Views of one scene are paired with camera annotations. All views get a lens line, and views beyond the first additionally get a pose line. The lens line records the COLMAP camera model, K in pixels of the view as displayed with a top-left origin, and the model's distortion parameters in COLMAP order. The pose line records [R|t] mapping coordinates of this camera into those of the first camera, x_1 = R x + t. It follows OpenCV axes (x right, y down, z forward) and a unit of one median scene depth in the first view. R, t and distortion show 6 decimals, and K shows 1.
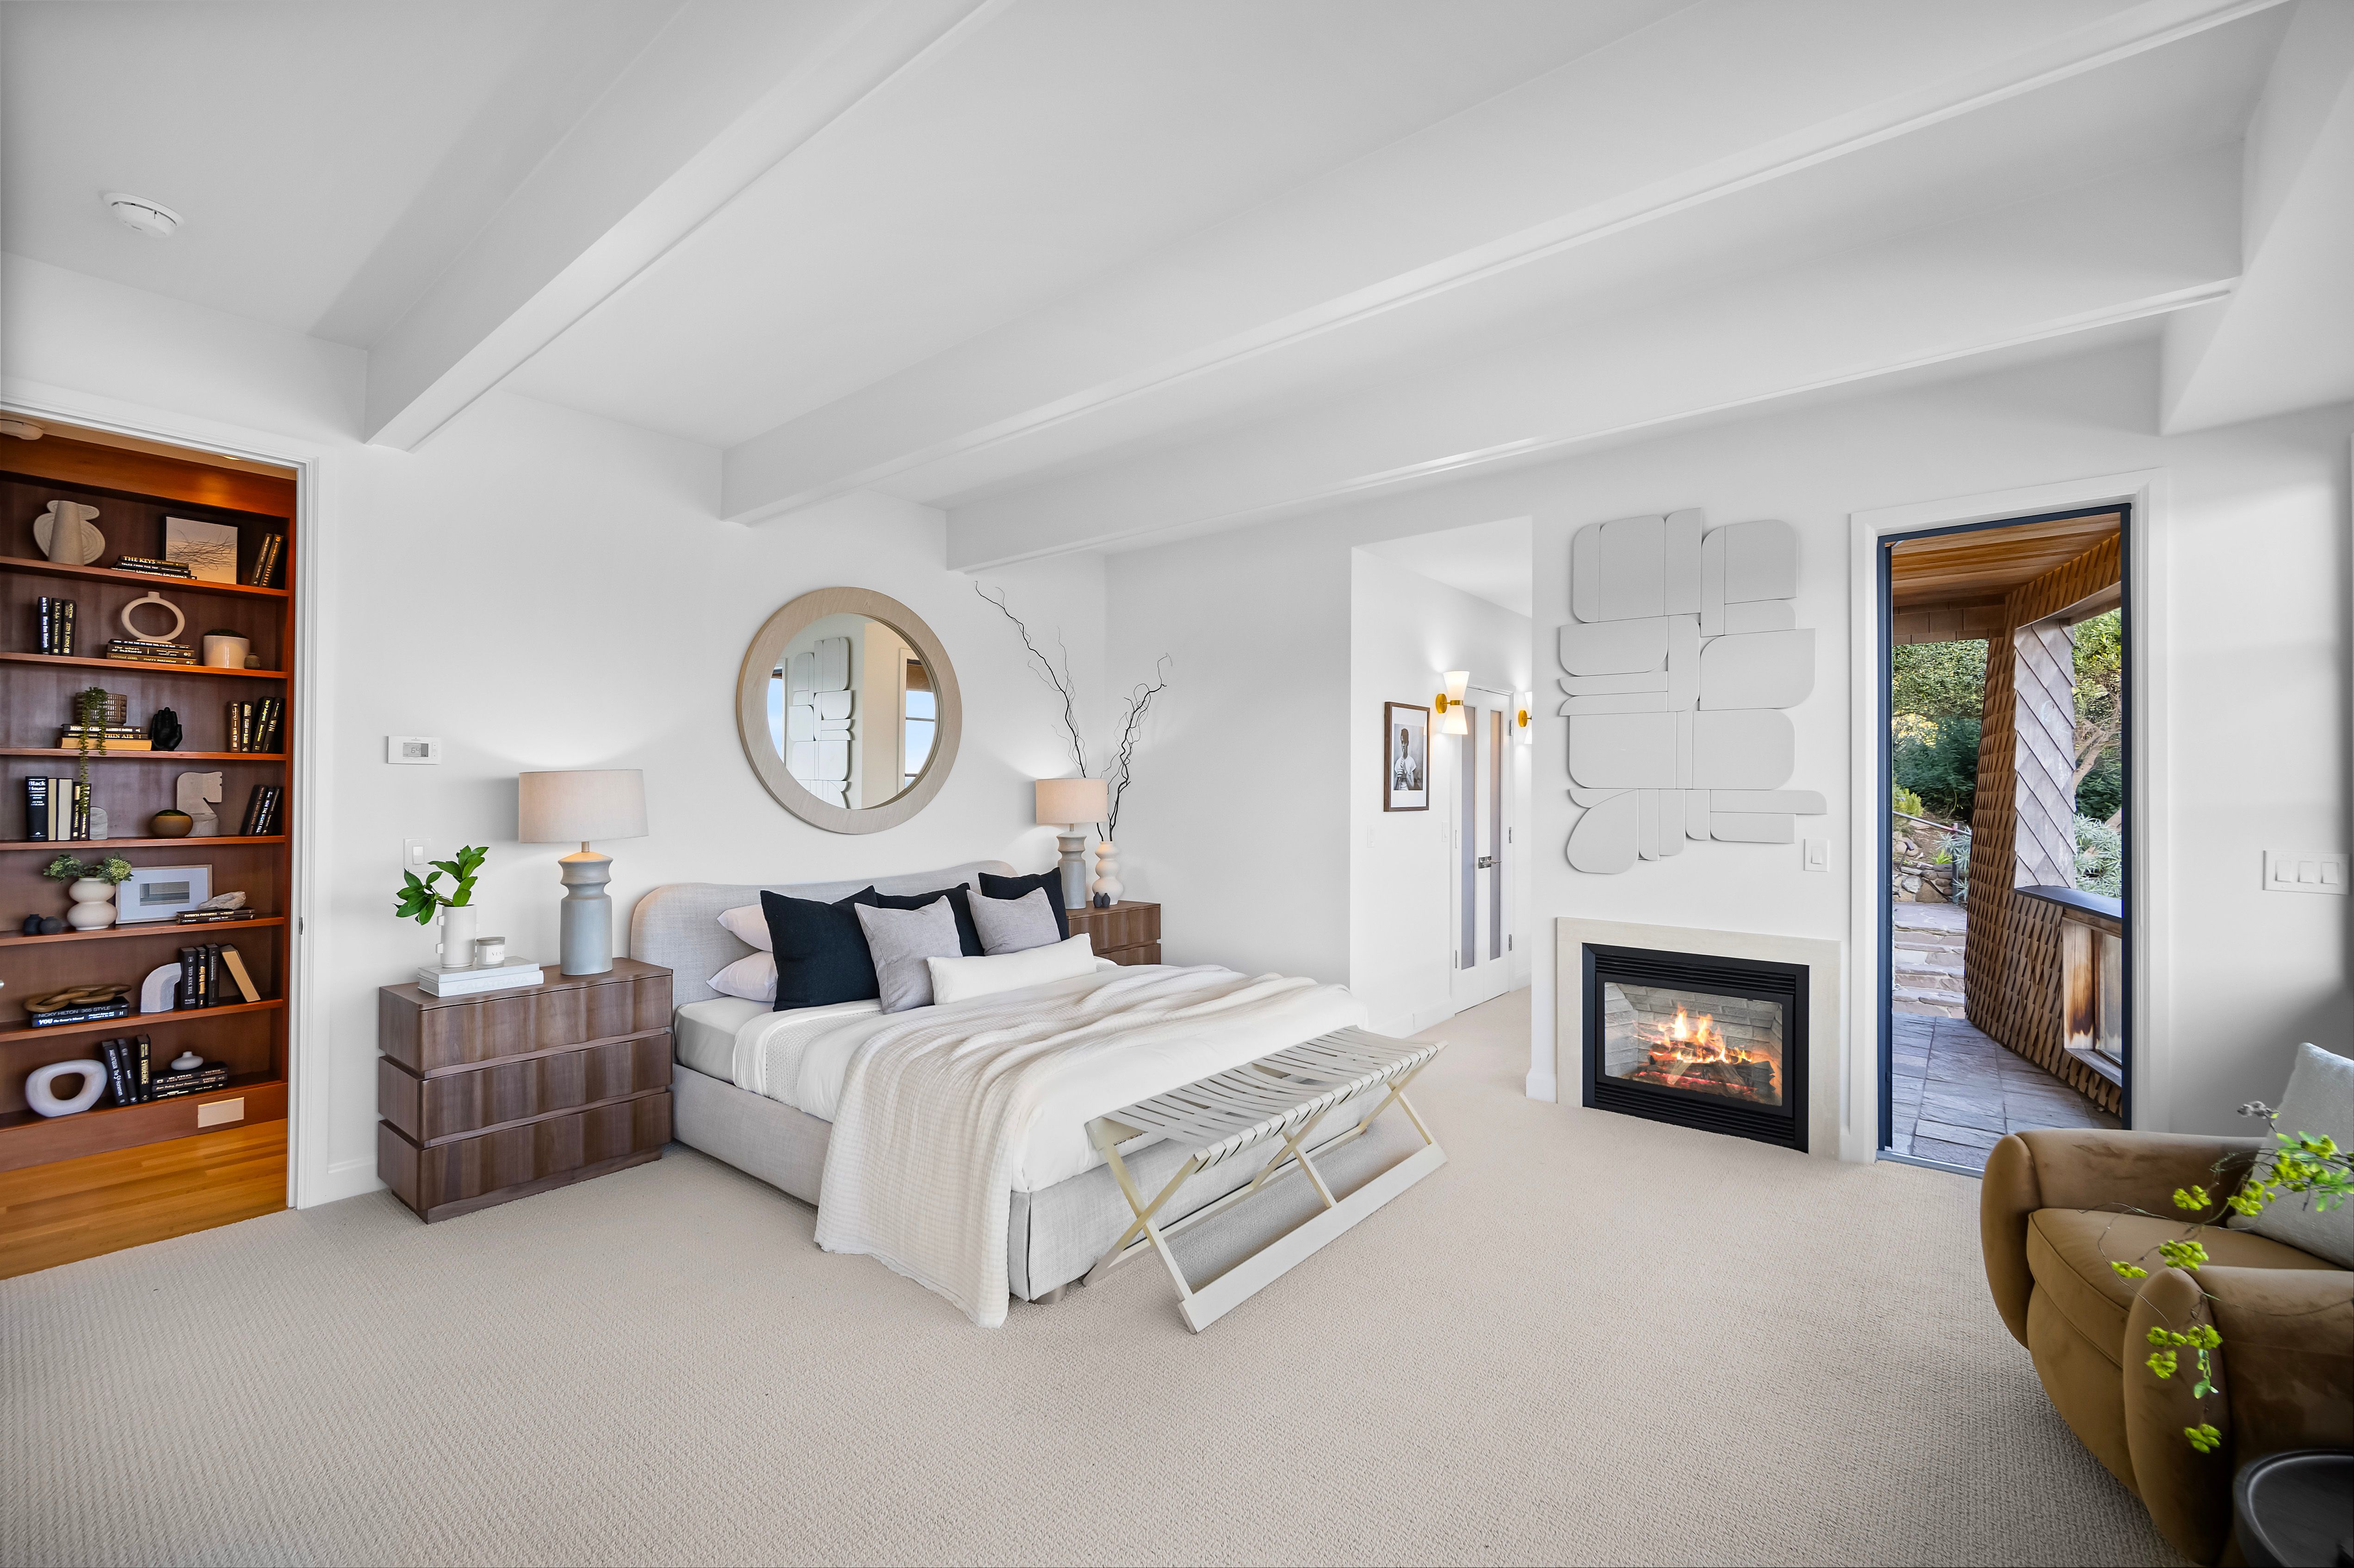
lens RADIAL K [[970.2, 0, 1187.7], [0, 970.2, 784.2], [0, 0, 1]] dist [0.002924, -0.000301]
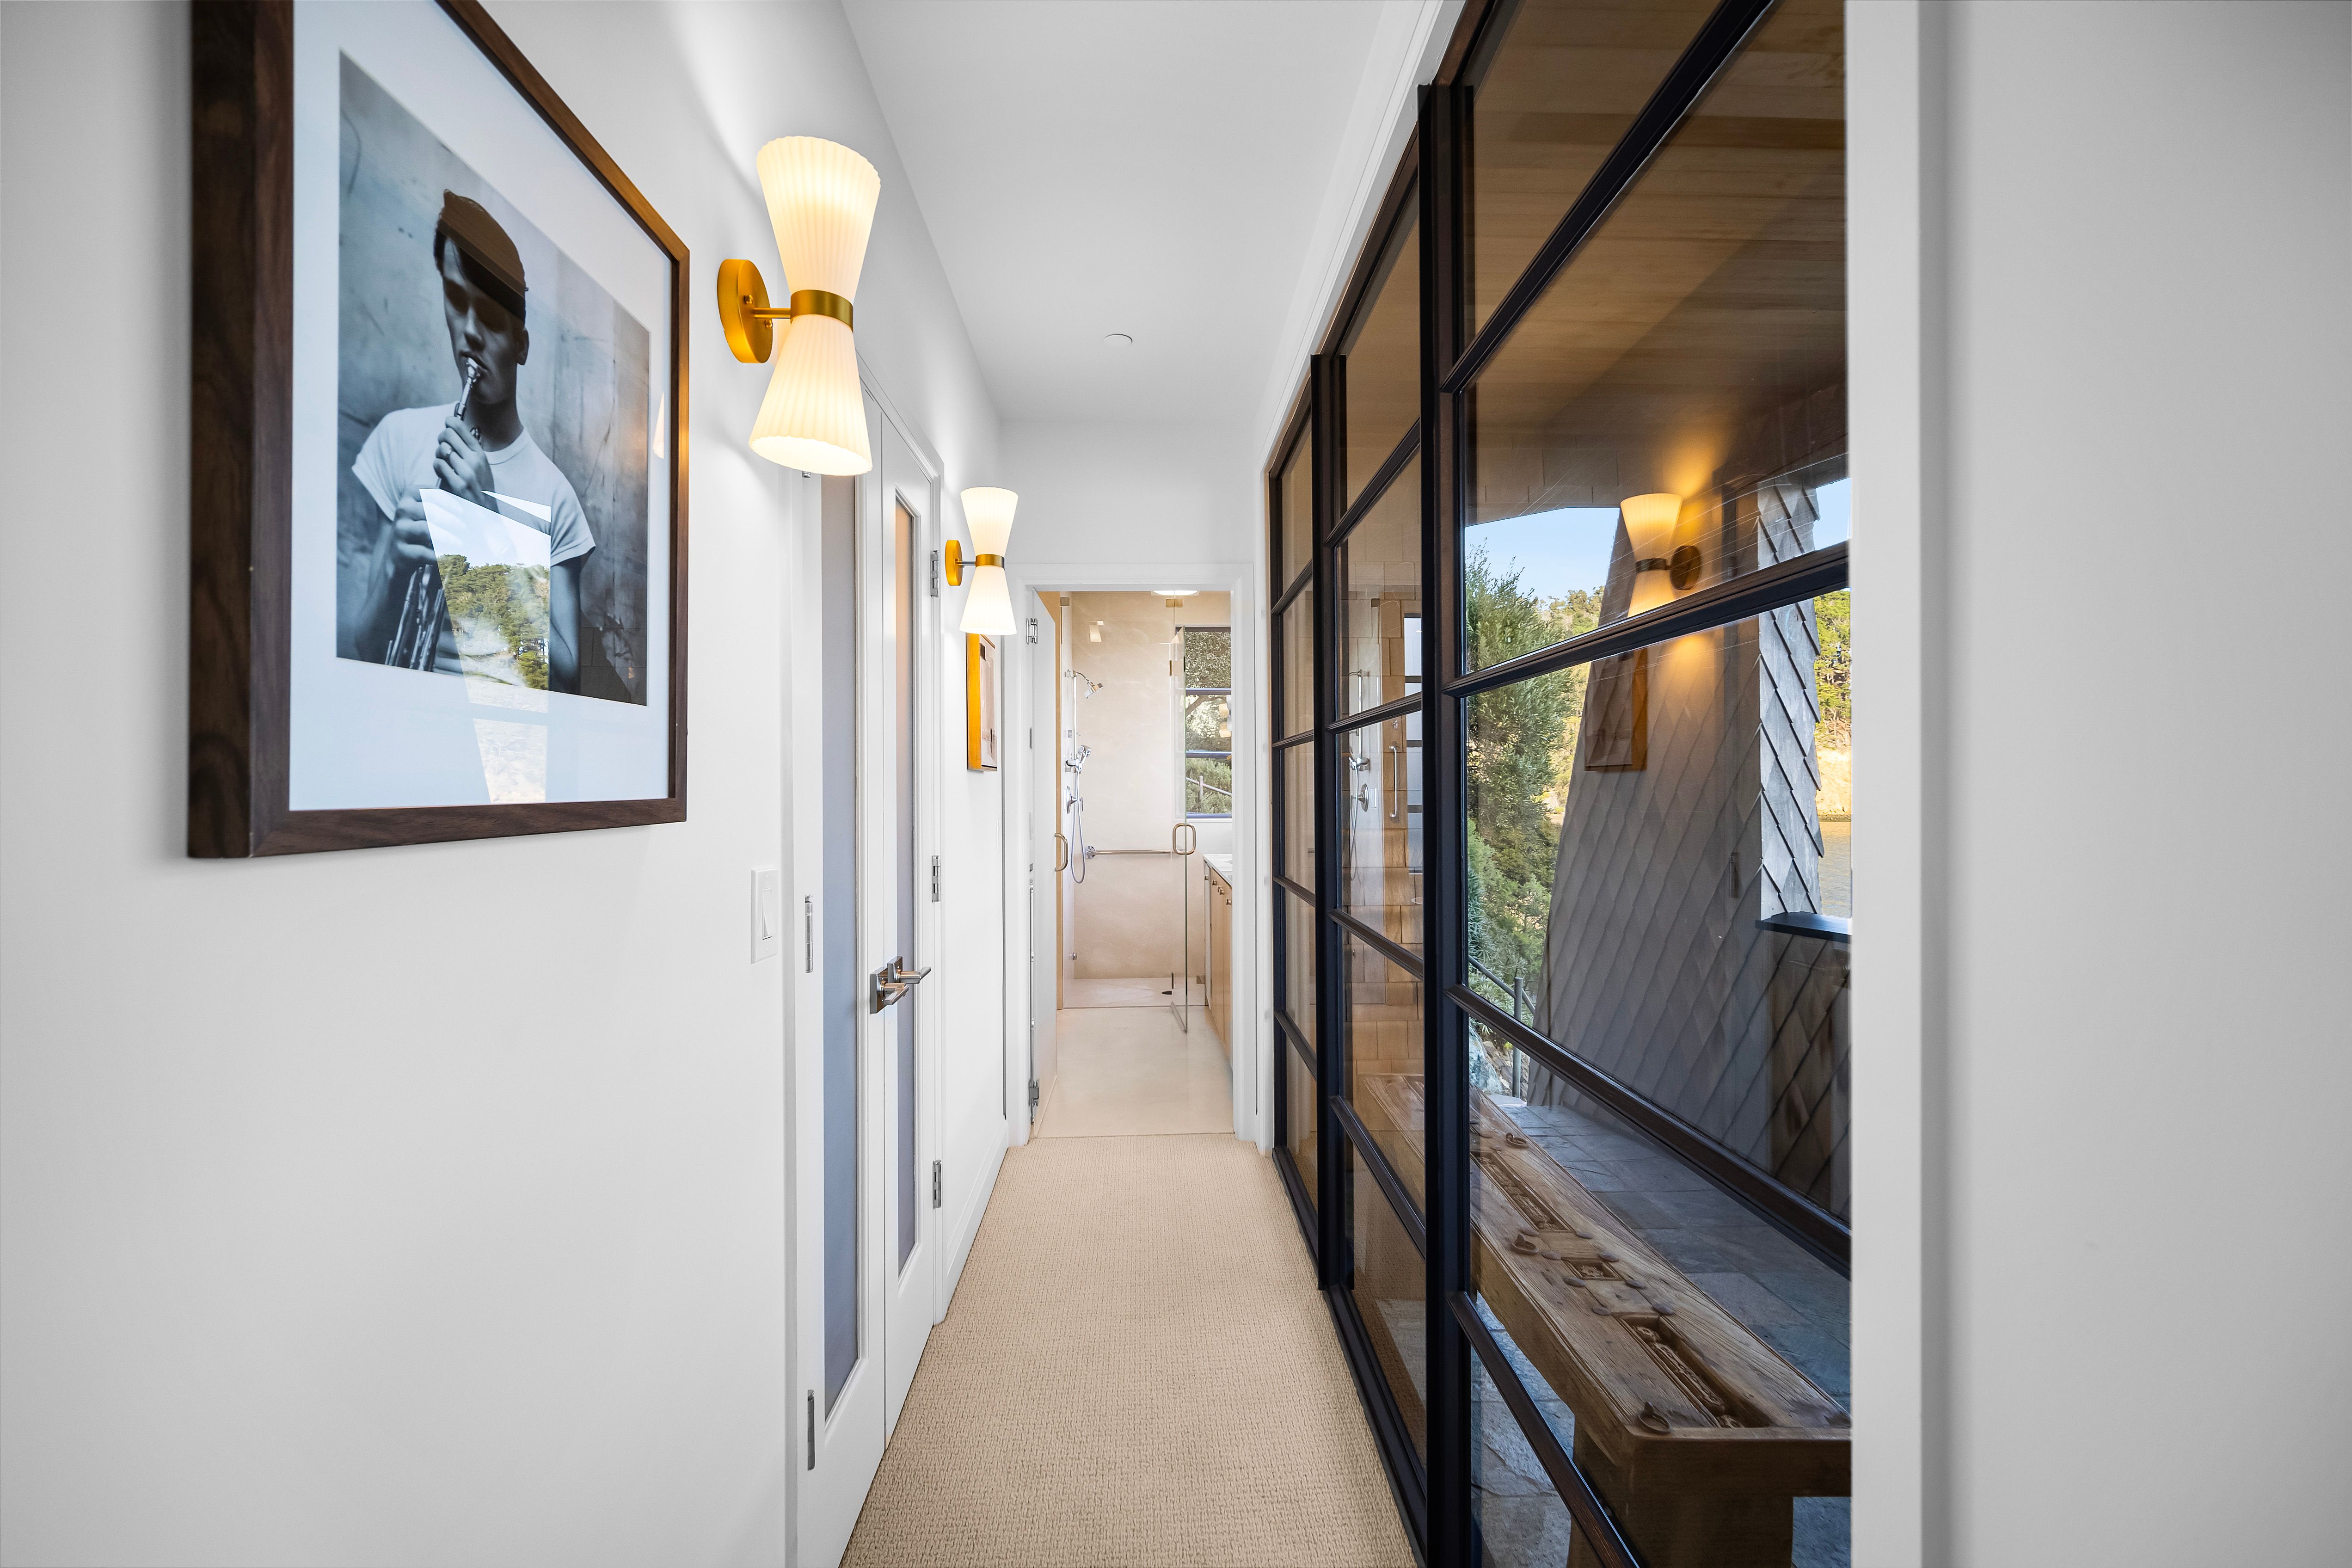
lens RADIAL K [[969.6, 0, 1188.1], [0, 969.6, 783.2], [0, 0, 1]] dist [0.002924, -0.000301]
pose [[0.744234, -0.006357, 0.667888, 0.196154], [0.004440, 0.999980, 0.004570, 0.019059], [-0.667904, -0.000436, 0.744247, 0.796855]]
